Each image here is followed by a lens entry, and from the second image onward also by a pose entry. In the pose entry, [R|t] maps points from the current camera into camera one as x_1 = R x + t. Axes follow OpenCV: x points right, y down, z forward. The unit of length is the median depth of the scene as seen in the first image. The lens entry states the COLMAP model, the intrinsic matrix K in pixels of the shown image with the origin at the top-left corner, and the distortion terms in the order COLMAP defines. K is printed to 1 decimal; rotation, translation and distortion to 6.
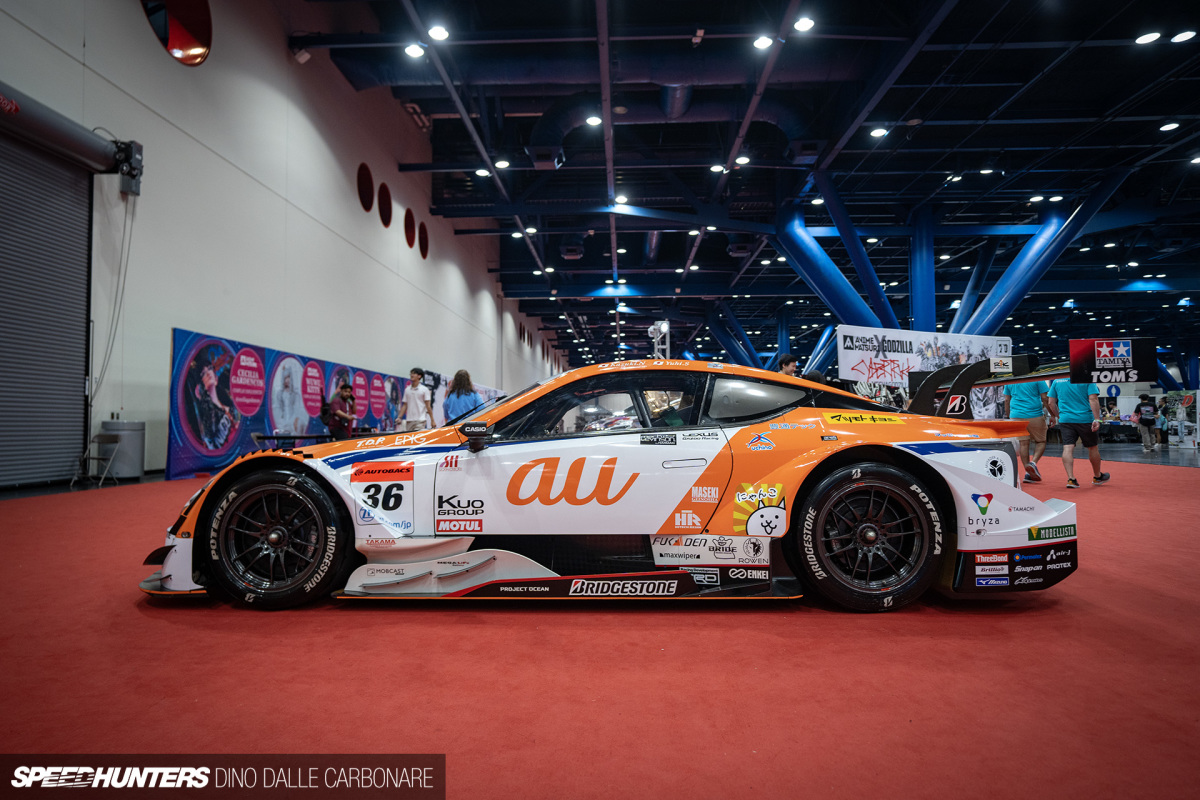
lens RADIAL K [[691.6, 0, 600.0], [0, 691.6, 400.0], [0, 0, 1]] dist [-0.002998, -0.000536]
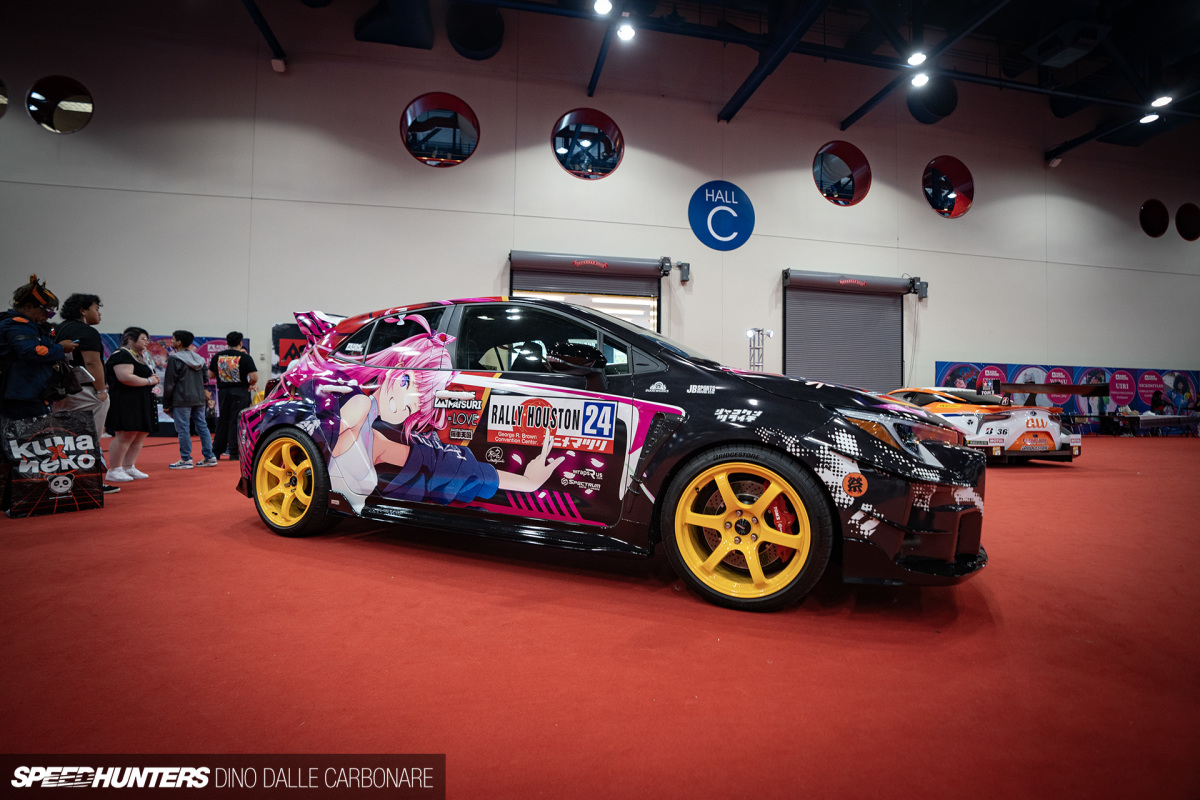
lens RADIAL K [[554.5, 0, 613.6], [0, 554.5, 399.8], [0, 0, 1]] dist [-0.000412, 0.000011]
pose [[0.235854, -0.004618, -0.971777, 0.736849], [0.021737, 0.999764, 0.000525, -0.010609], [0.971545, -0.021247, 0.235899, -0.318772]]
